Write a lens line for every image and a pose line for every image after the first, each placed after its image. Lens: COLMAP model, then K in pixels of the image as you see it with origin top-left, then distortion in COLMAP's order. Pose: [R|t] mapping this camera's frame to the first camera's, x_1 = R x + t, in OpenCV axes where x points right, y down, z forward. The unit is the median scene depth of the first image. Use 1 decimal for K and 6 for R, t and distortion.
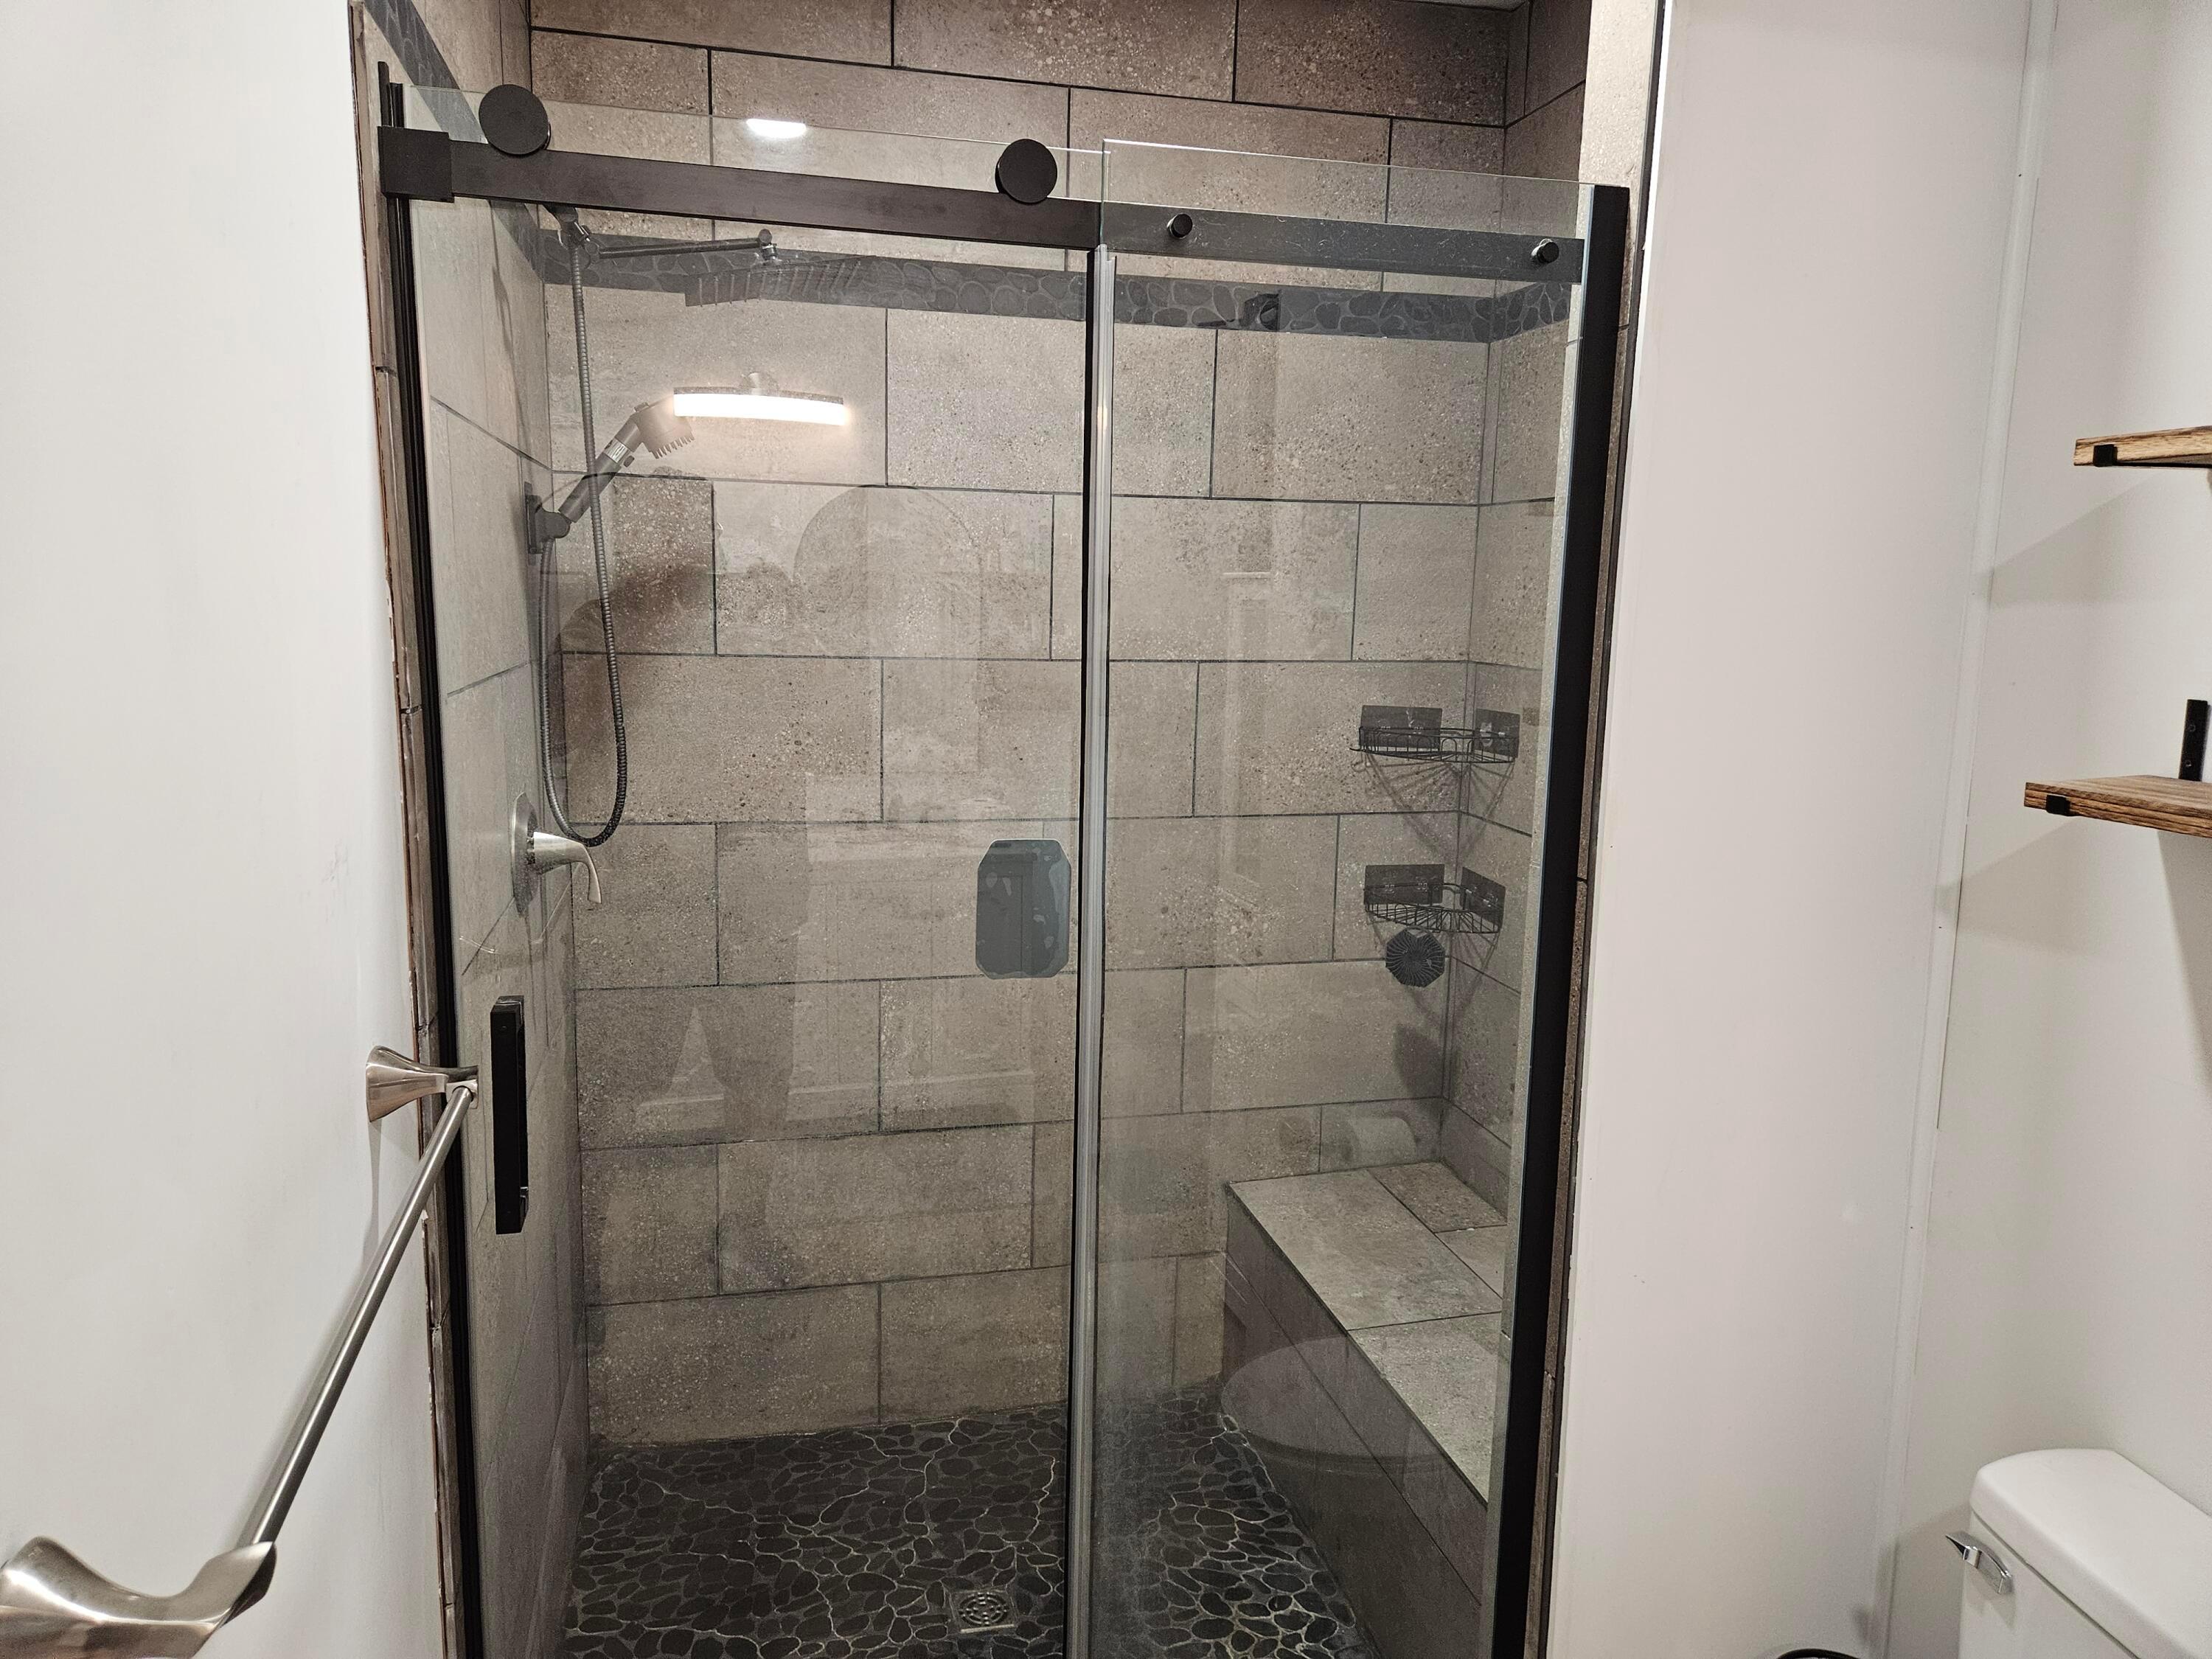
lens RADIAL K [[1460.3, 0, 1094.9], [0, 1460.3, 841.0], [0, 0, 1]] dist [0.075656, -0.067847]
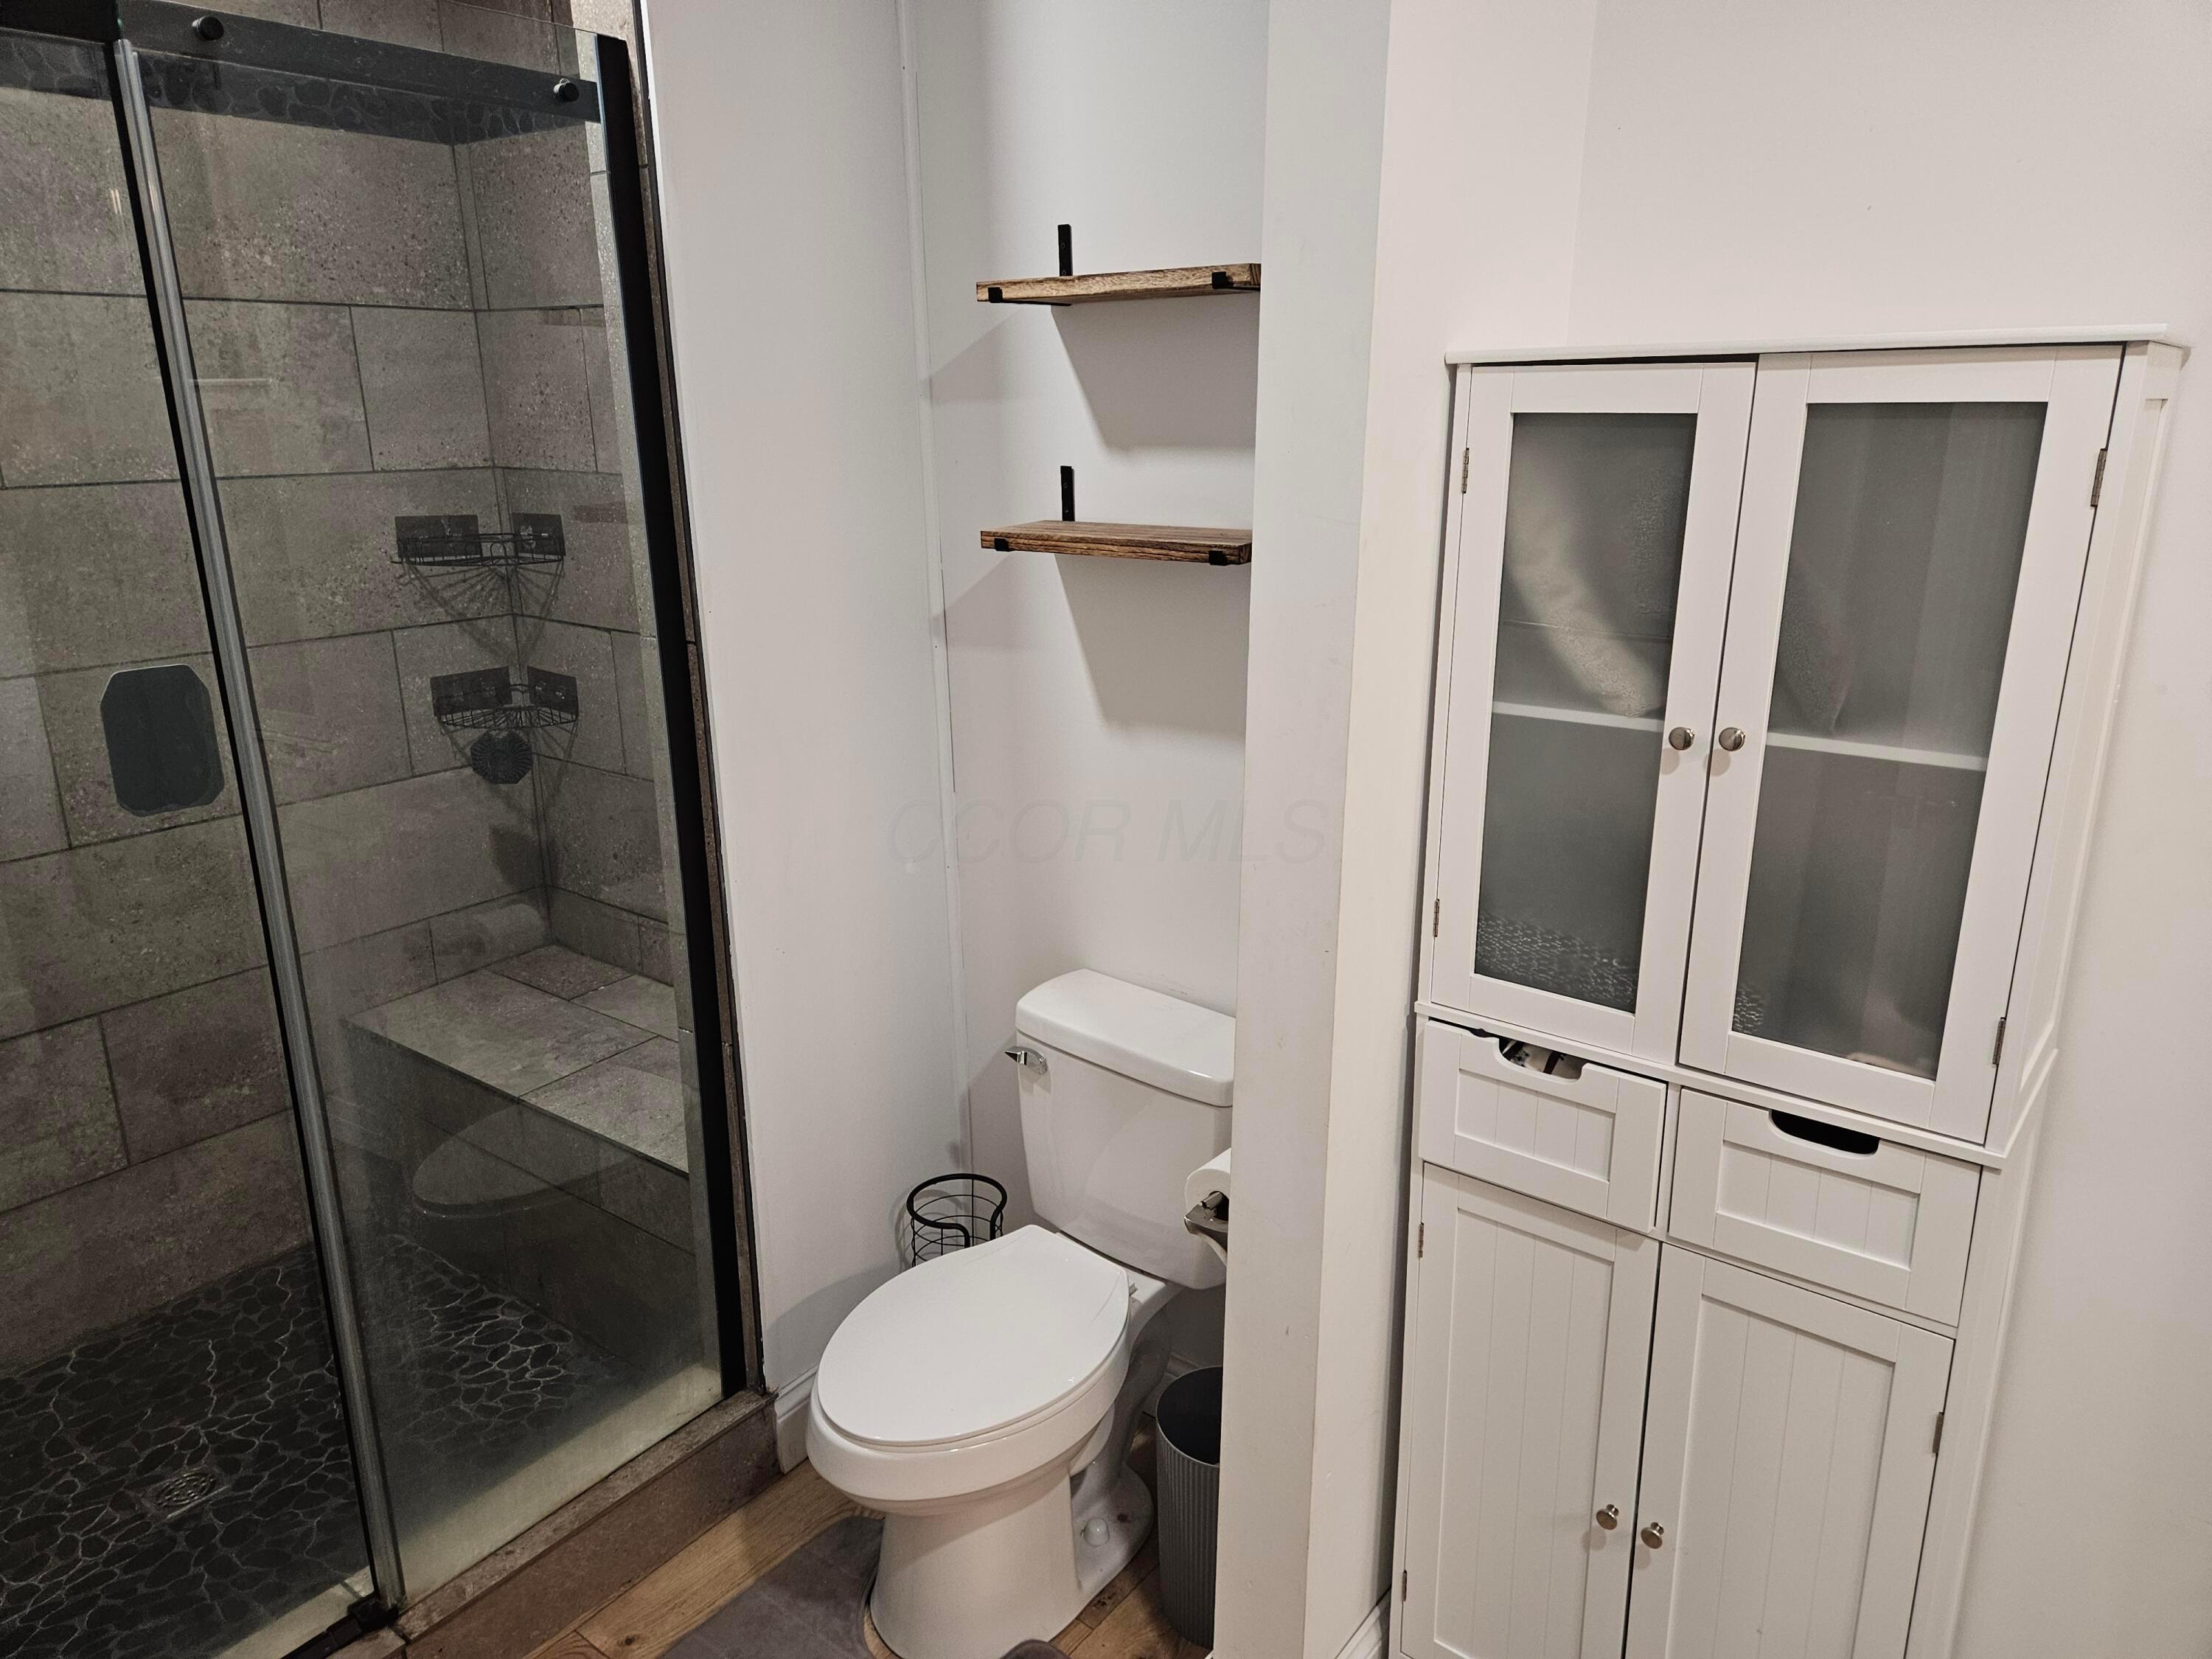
lens RADIAL K [[1460.3, 0, 1094.9], [0, 1460.3, 841.0], [0, 0, 1]] dist [0.075656, -0.067847]
pose [[0.772204, -0.205851, 0.601104, -0.107032], [0.129162, 0.977167, 0.168709, 0.015150], [-0.622108, -0.052638, 0.781160, -0.101631]]
